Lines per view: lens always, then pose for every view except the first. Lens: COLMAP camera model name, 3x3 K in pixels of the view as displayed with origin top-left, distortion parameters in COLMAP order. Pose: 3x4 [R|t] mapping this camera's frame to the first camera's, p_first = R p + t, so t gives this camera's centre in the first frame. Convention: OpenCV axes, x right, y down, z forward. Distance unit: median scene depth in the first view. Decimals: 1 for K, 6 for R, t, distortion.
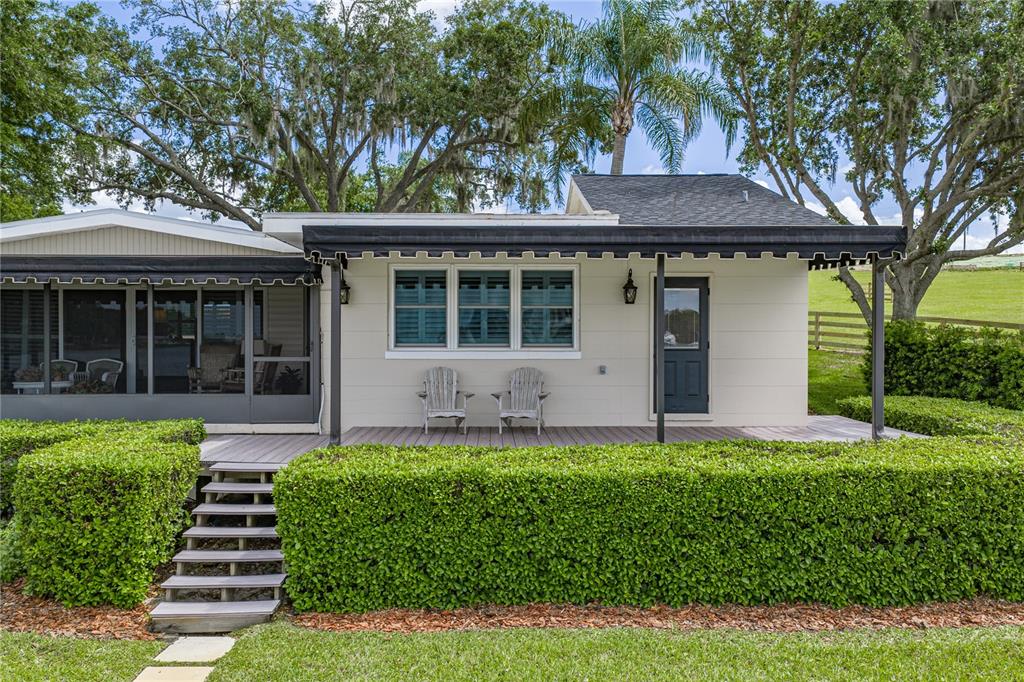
lens RADIAL K [[848.1, 0, 513.4], [0, 848.1, 344.1], [0, 0, 1]] dist [0.031640, -0.009530]
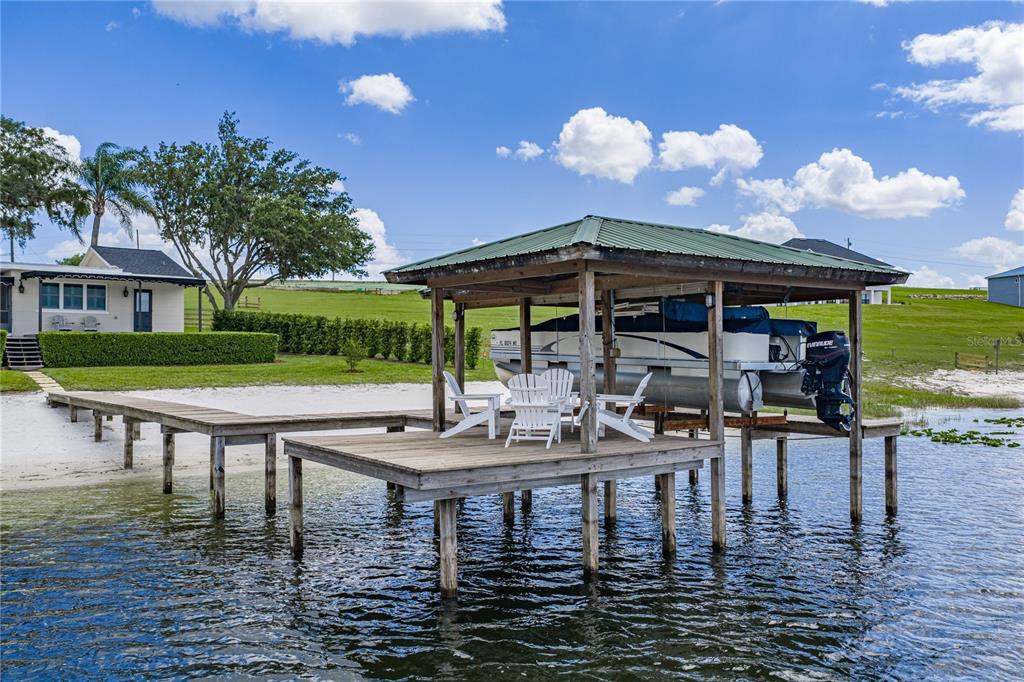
lens RADIAL K [[848.1, 0, 513.4], [0, 848.1, 344.1], [0, 0, 1]] dist [0.031640, -0.009530]
pose [[0.791411, 0.005330, 0.611261, -0.654099], [0.004696, 0.999879, -0.014799, 0.180501], [-0.611266, 0.014582, 0.791291, -2.367159]]
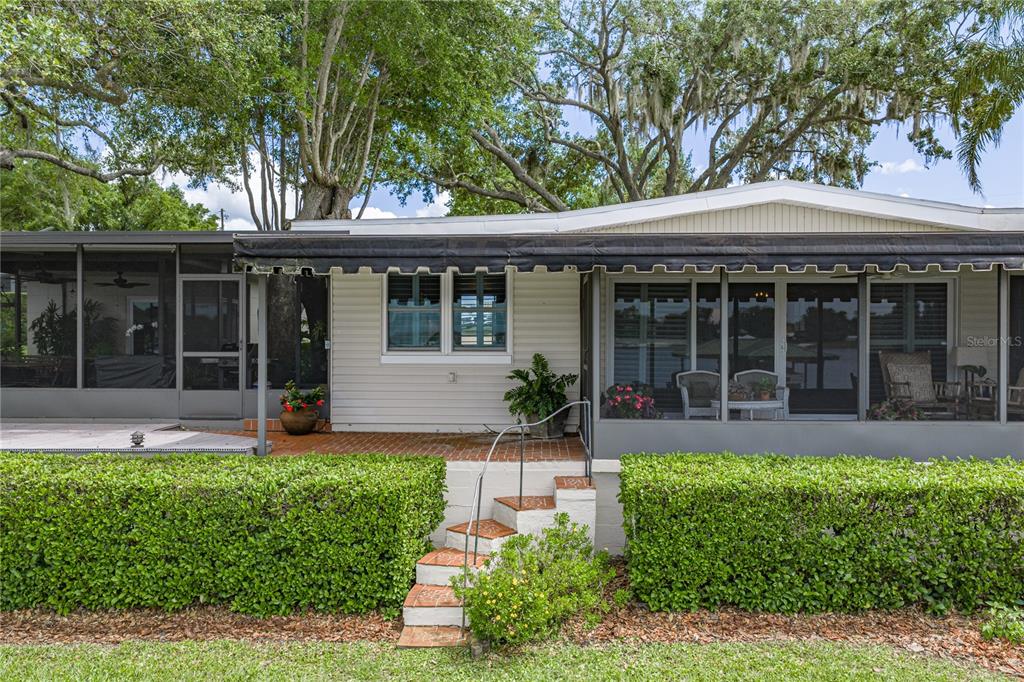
lens RADIAL K [[857.0, 0, 513.0], [0, 857.0, 344.1], [0, 0, 1]] dist [0.029235, -0.000884]
pose [[0.998646, 0.002777, -0.051955, -0.789734], [-0.002797, 0.999996, -0.000310, -0.006848], [0.051954, 0.000455, 0.998649, 0.229531]]
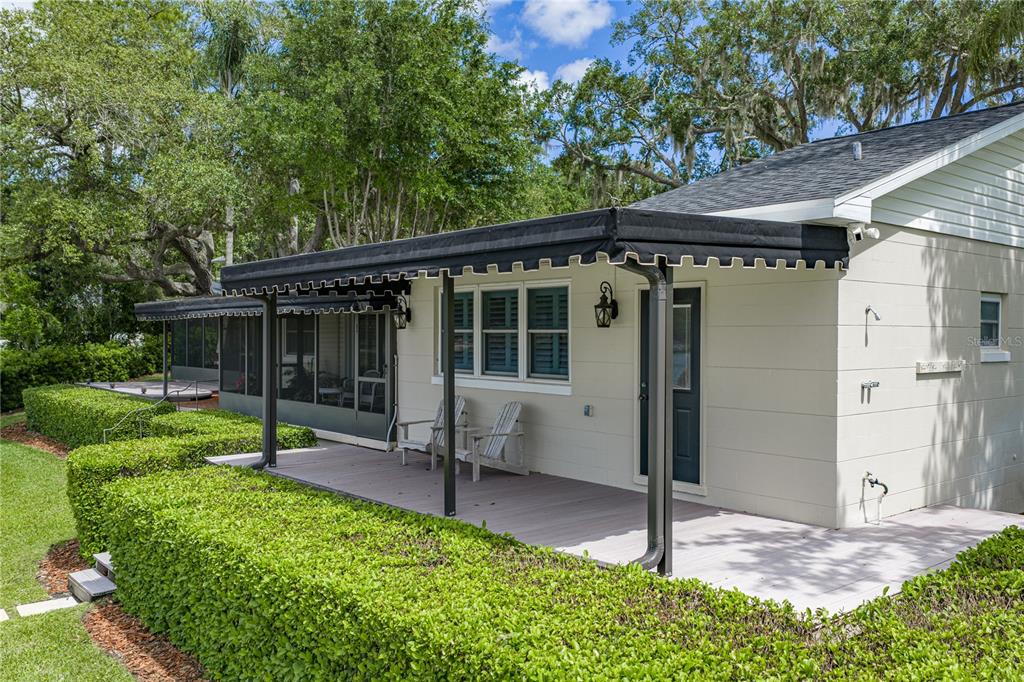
lens RADIAL K [[853.1, 0, 508.7], [0, 853.1, 347.2], [0, 0, 1]] dist [0.067330, -0.110877]
pose [[0.628118, 0.012982, -0.778010, 0.673401], [-0.005136, 0.999908, 0.012539, -0.038110], [0.778101, -0.003880, 0.628127, 0.440695]]
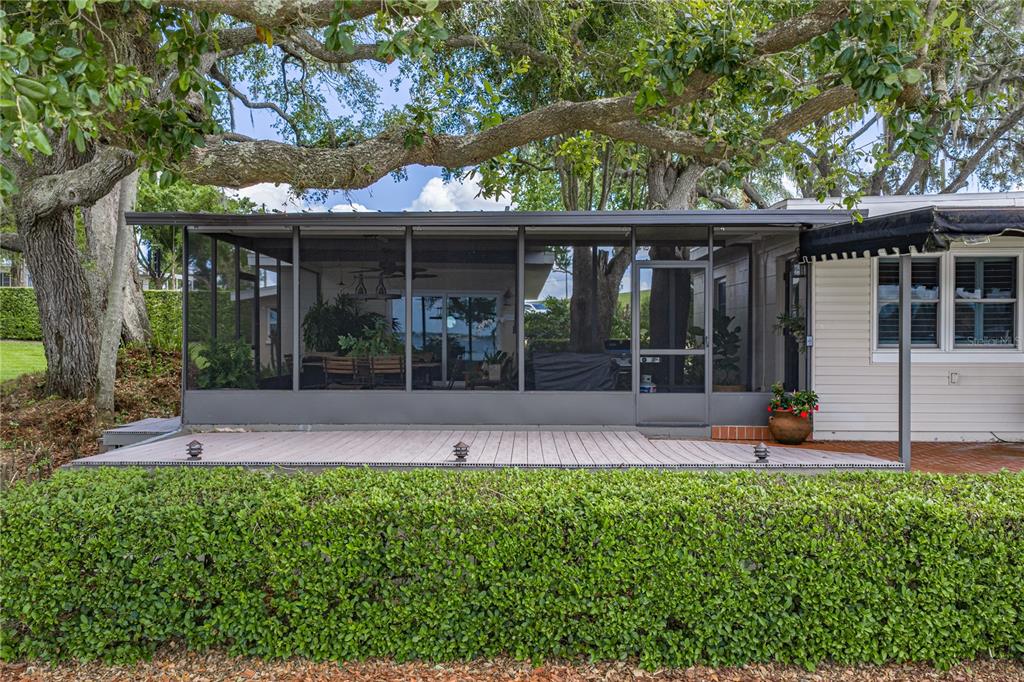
lens RADIAL K [[870.8, 0, 512.0], [0, 870.8, 341.0], [0, 0, 1]] dist [0.038643, 0.005436]
pose [[0.999205, 0.001150, -0.039838, -1.310299], [-0.001249, 0.999996, -0.002447, -0.003266], [0.039835, 0.002495, 0.999203, 0.314188]]
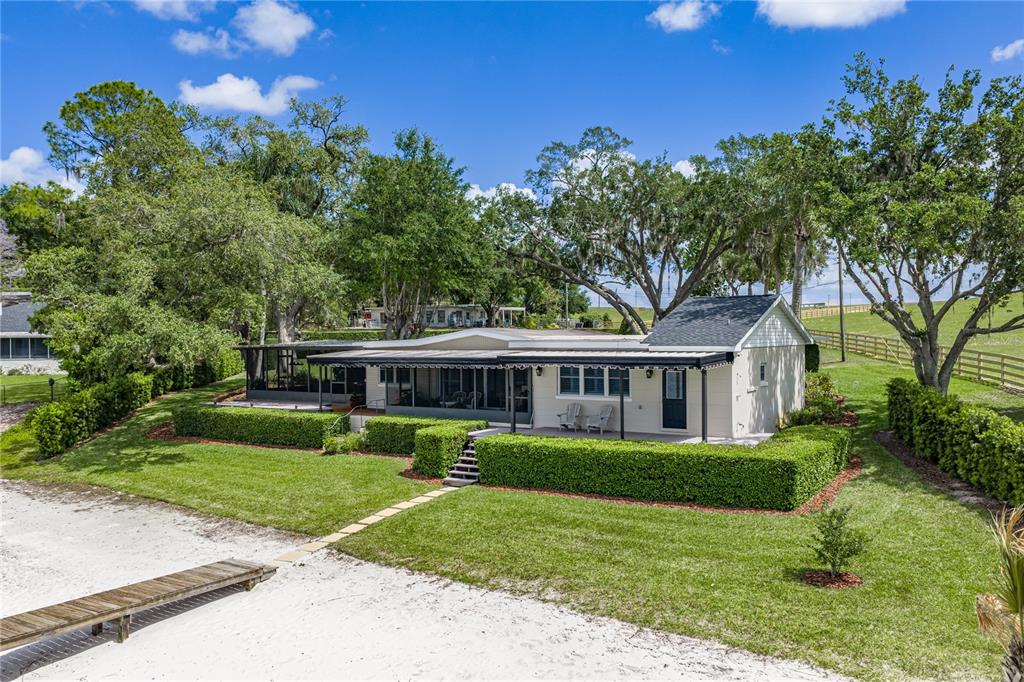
lens RADIAL K [[848.1, 0, 513.4], [0, 848.1, 344.1], [0, 0, 1]] dist [0.031640, -0.009530]
pose [[0.834170, -0.001413, -0.551506, 1.050702], [0.004710, 0.999979, 0.004562, -0.145799], [0.551488, -0.006403, 0.834158, -1.036565]]
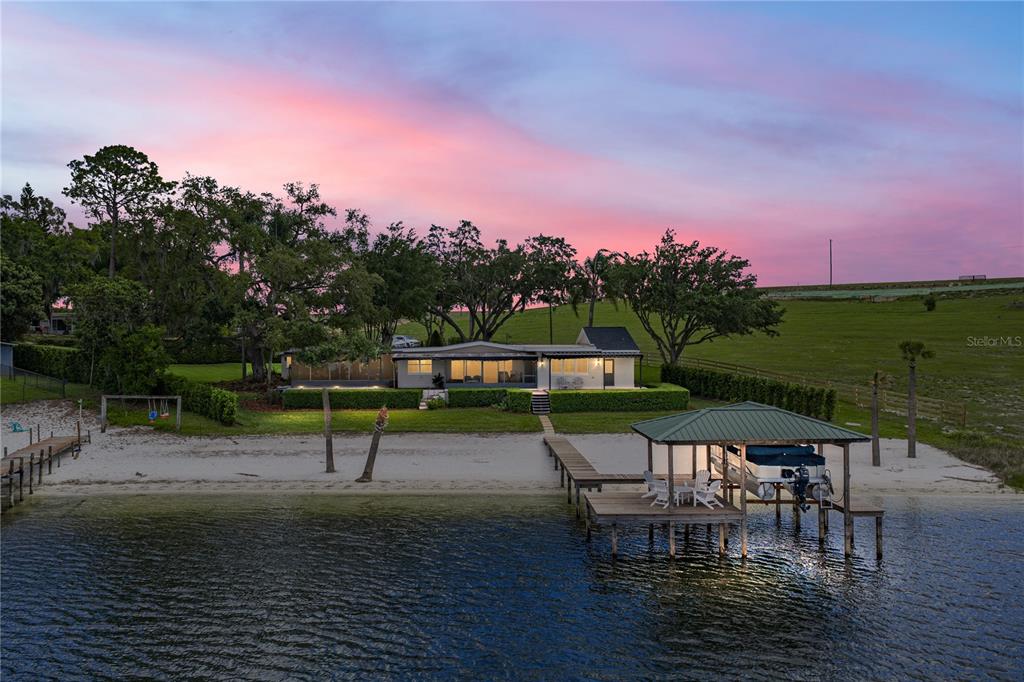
lens RADIAL K [[862.4, 0, 499.9], [0, 862.4, 342.2], [0, 0, 1]] dist [0.003496, -0.006162]
pose [[0.999332, -0.004440, 0.036278, -0.621492], [0.004464, 0.999990, -0.000596, -0.174384], [-0.036275, 0.000758, 0.999342, -4.011566]]
